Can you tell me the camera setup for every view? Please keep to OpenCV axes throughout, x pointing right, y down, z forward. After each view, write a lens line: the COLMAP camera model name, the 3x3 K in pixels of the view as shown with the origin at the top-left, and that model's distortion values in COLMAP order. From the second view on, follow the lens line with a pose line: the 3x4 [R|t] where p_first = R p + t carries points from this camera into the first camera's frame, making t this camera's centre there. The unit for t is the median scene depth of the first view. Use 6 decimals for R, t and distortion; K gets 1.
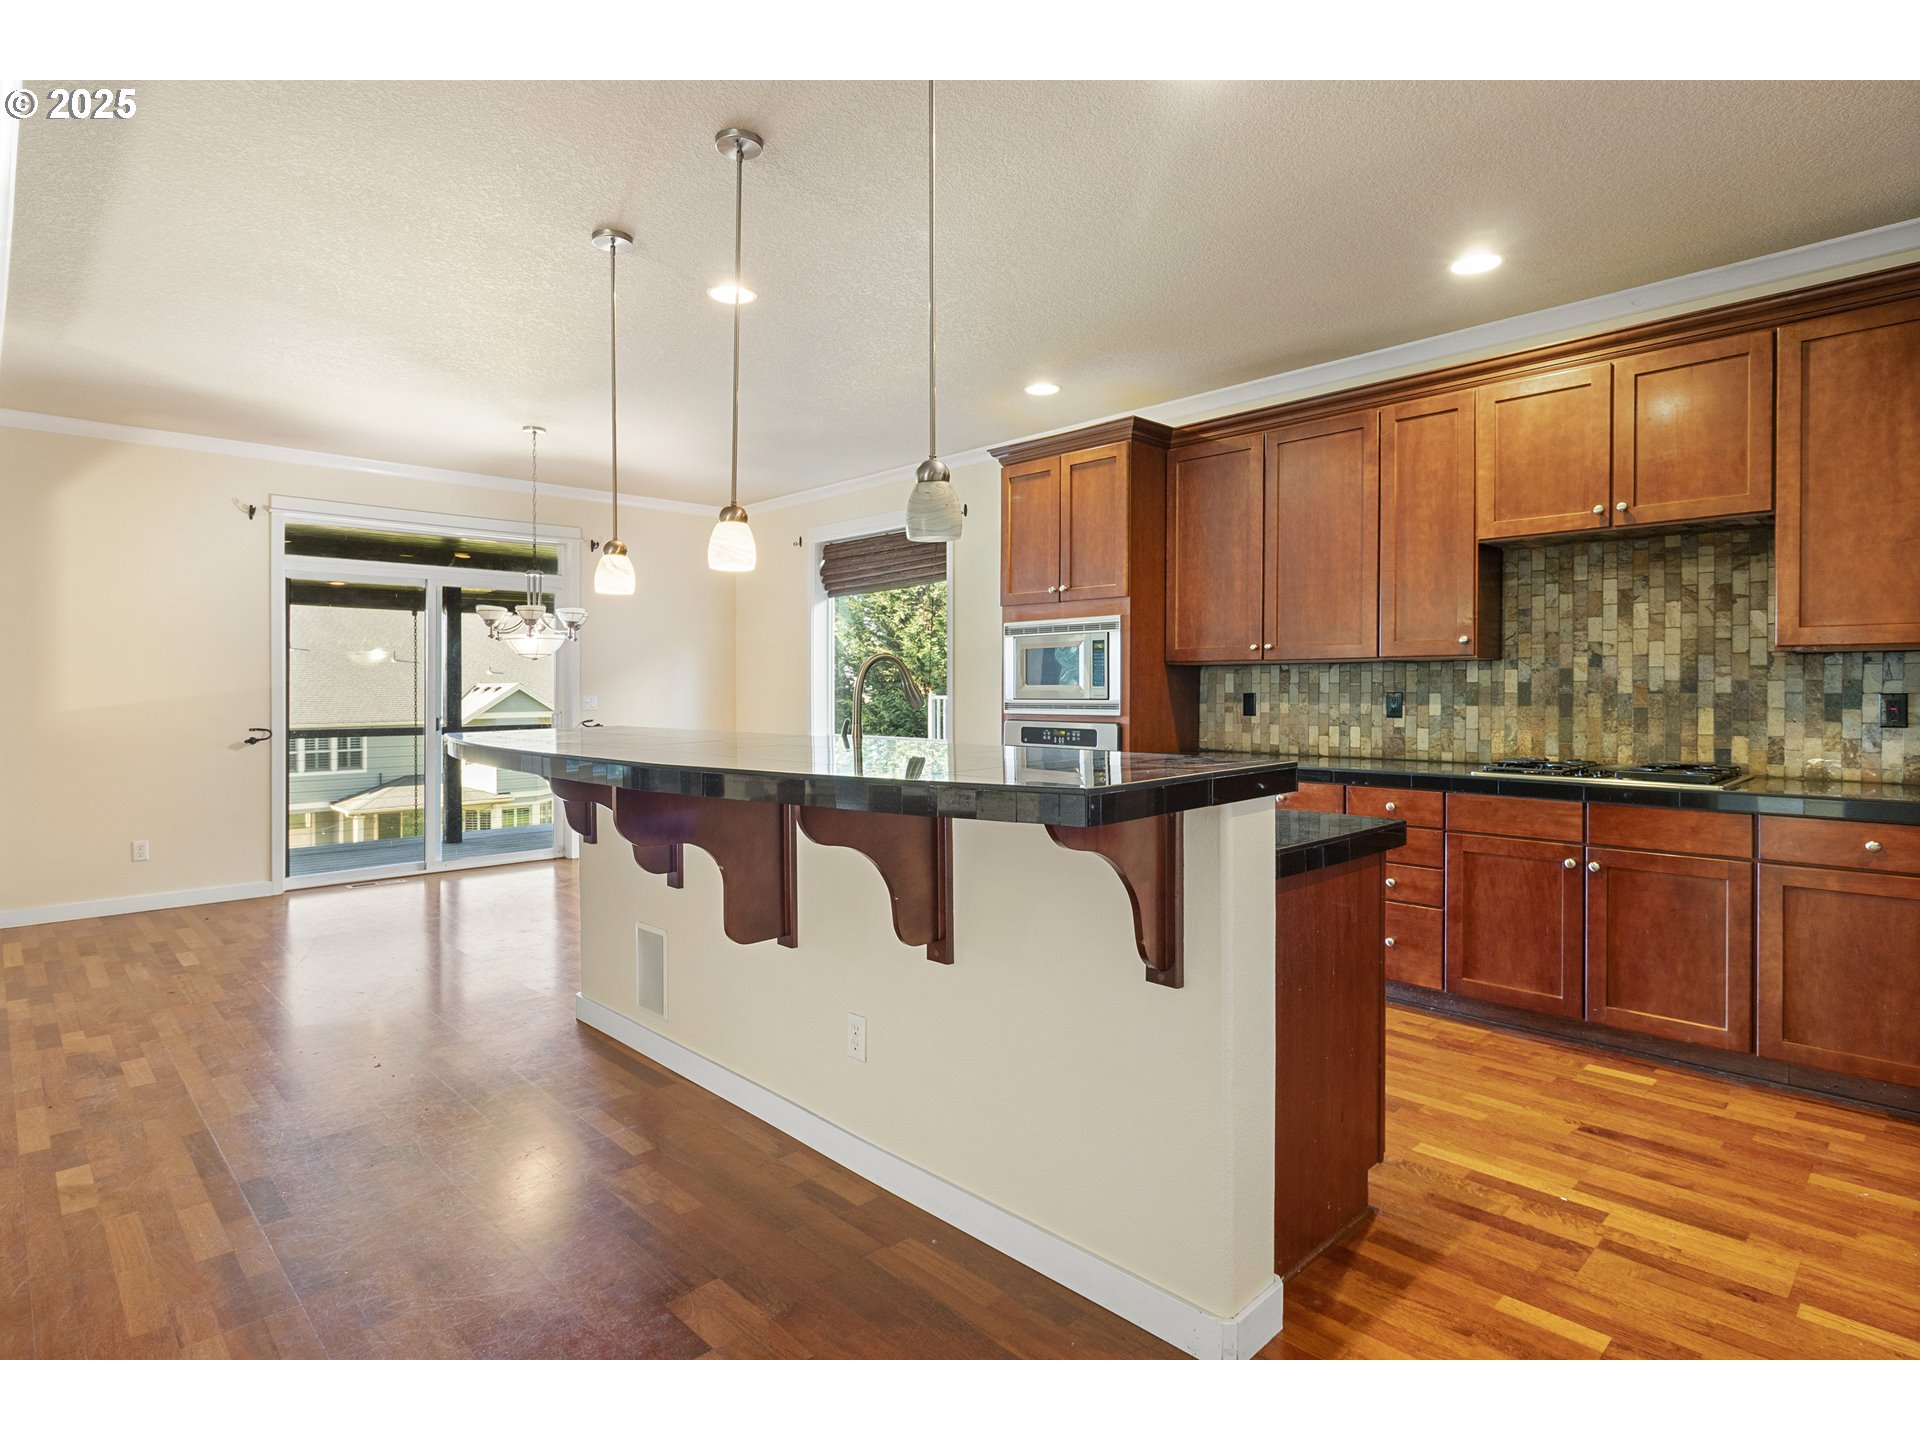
lens RADIAL K [[918.8, 0, 936.2], [0, 918.8, 691.5], [0, 0, 1]] dist [-0.001028, 0.000457]
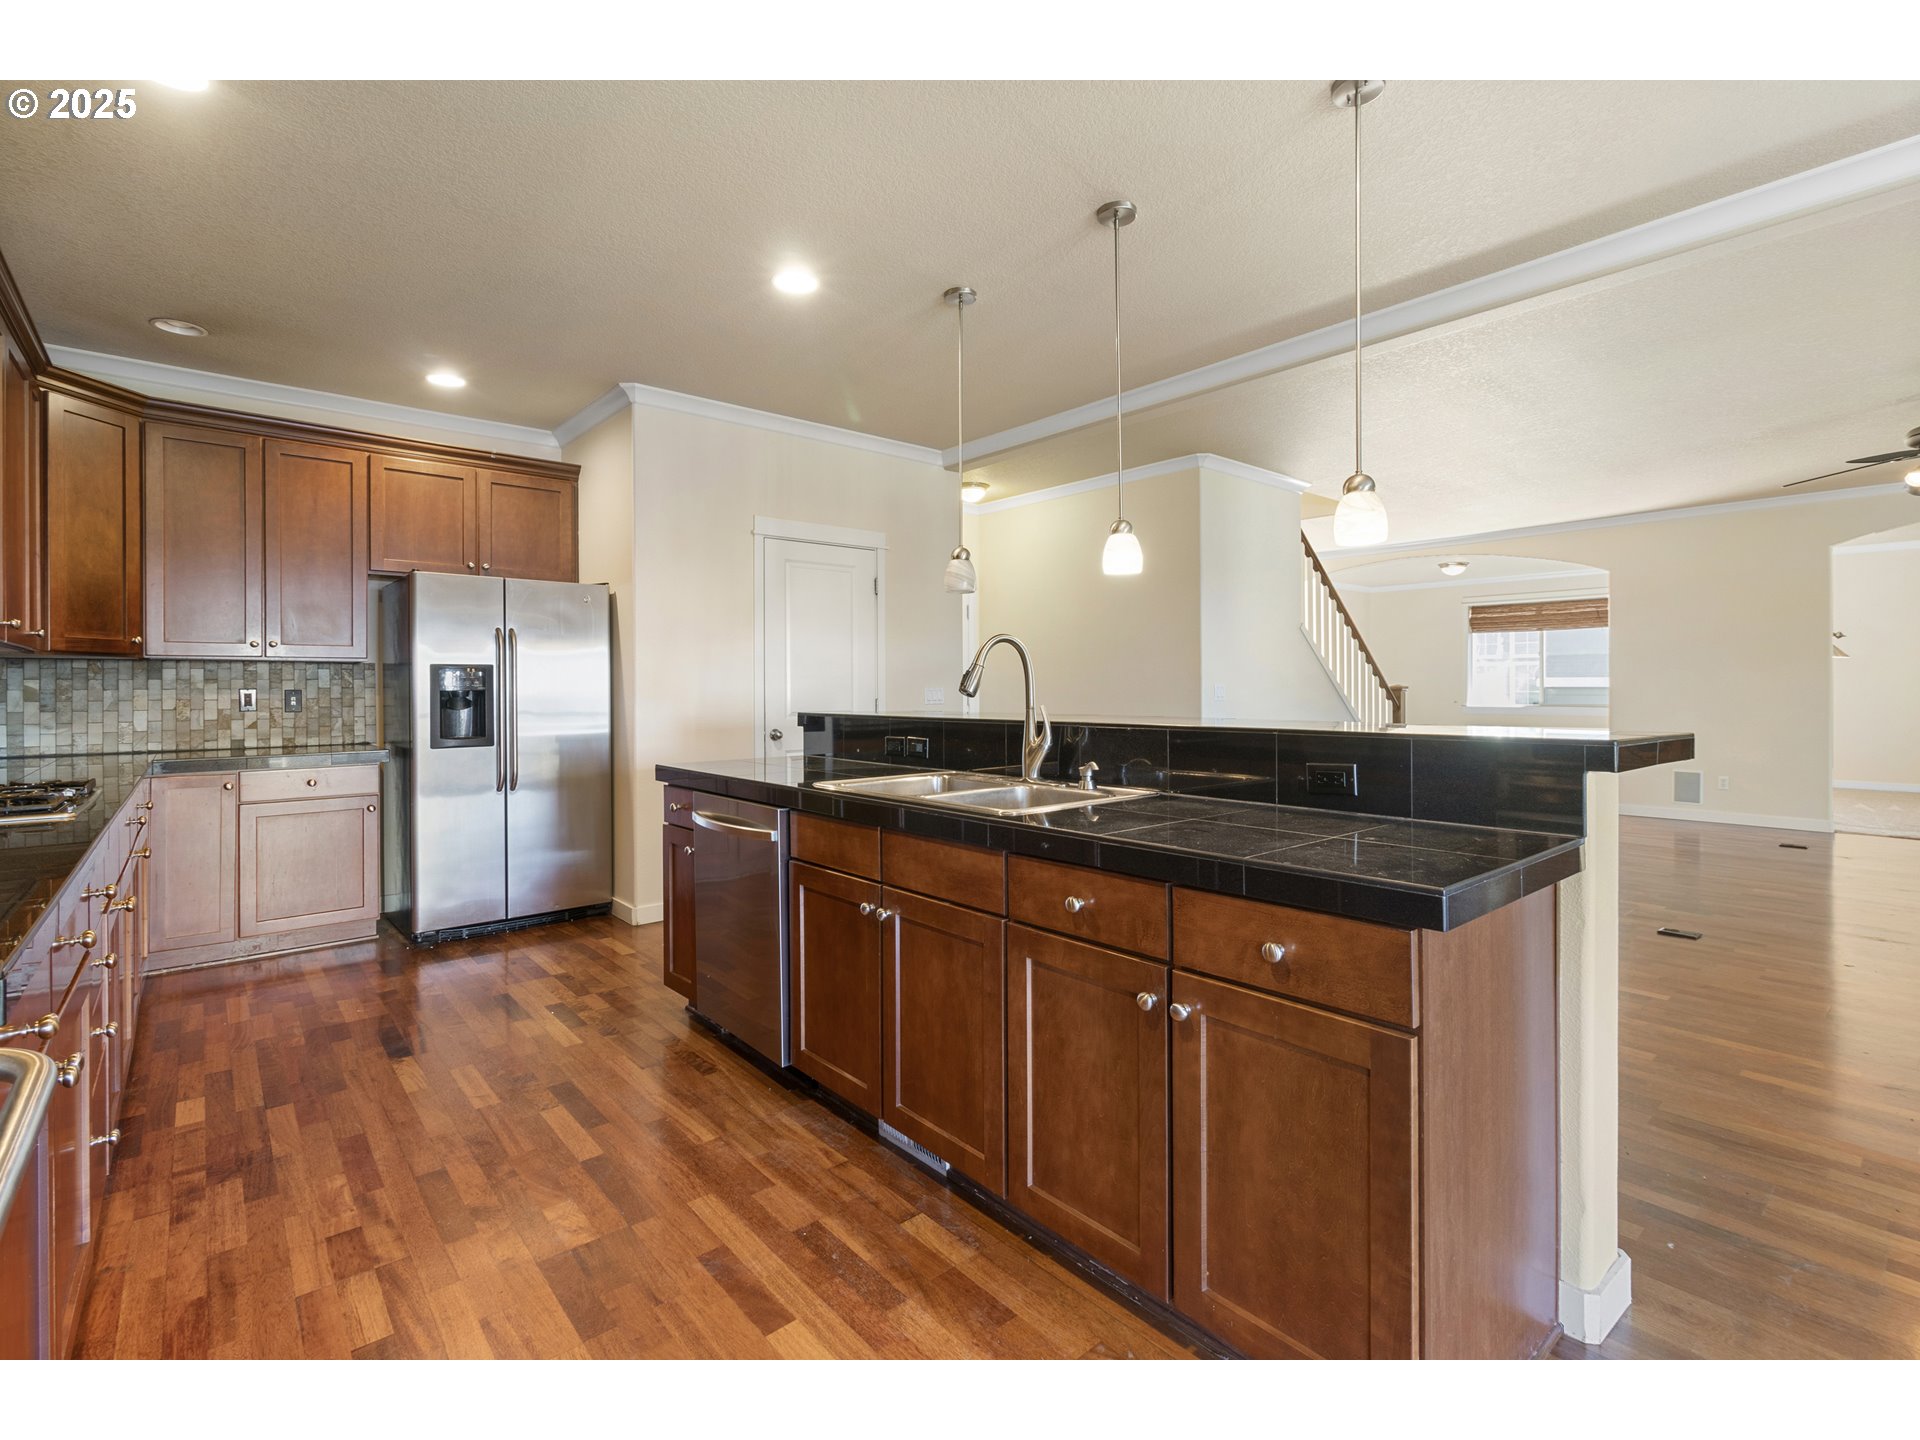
lens RADIAL K [[918.8, 0, 936.2], [0, 918.8, 691.5], [0, 0, 1]] dist [-0.001028, 0.000457]
pose [[-0.998301, 0.008672, 0.057613, -0.029530], [0.009059, 0.999938, 0.006454, 0.011465], [-0.057553, 0.006965, -0.998318, 1.733193]]
